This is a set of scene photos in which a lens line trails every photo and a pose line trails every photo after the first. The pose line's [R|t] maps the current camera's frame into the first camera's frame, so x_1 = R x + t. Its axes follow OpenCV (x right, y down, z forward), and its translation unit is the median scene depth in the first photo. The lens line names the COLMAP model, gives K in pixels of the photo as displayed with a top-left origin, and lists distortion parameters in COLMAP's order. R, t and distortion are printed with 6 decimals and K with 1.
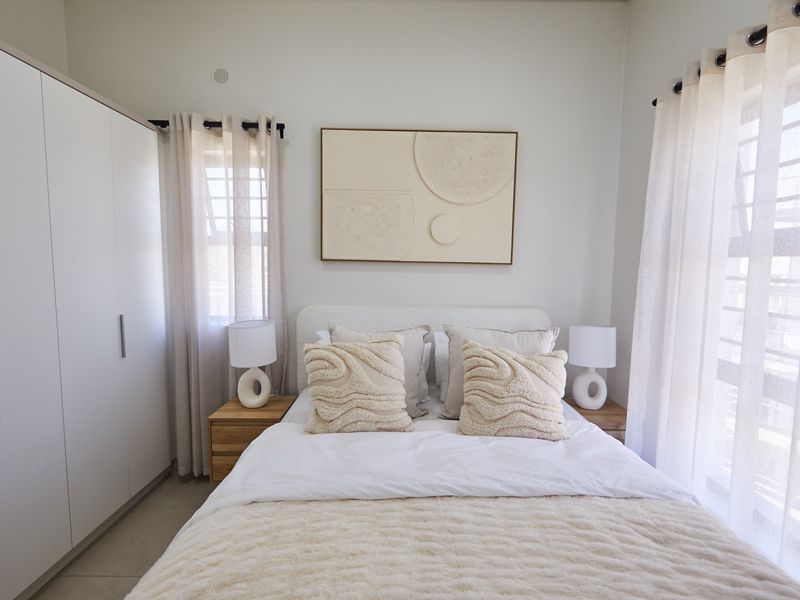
lens RADIAL K [[384.5, 0, 419.0], [0, 384.5, 302.1], [0, 0, 1]] dist [-0.027013, 0.000197]
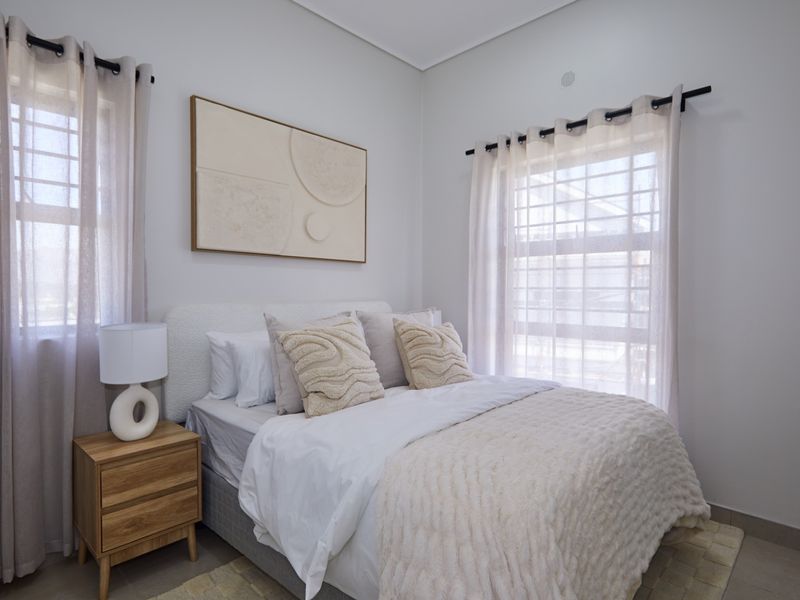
lens RADIAL K [[411.1, 0, 400.0], [0, 411.1, 300.0], [0, 0, 1]] dist [-0.003808, -0.001136]
pose [[0.729133, -0.029273, 0.683746, -0.654592], [0.066847, 0.997354, -0.028586, 0.068690], [-0.681100, 0.066549, 0.729160, 0.050520]]
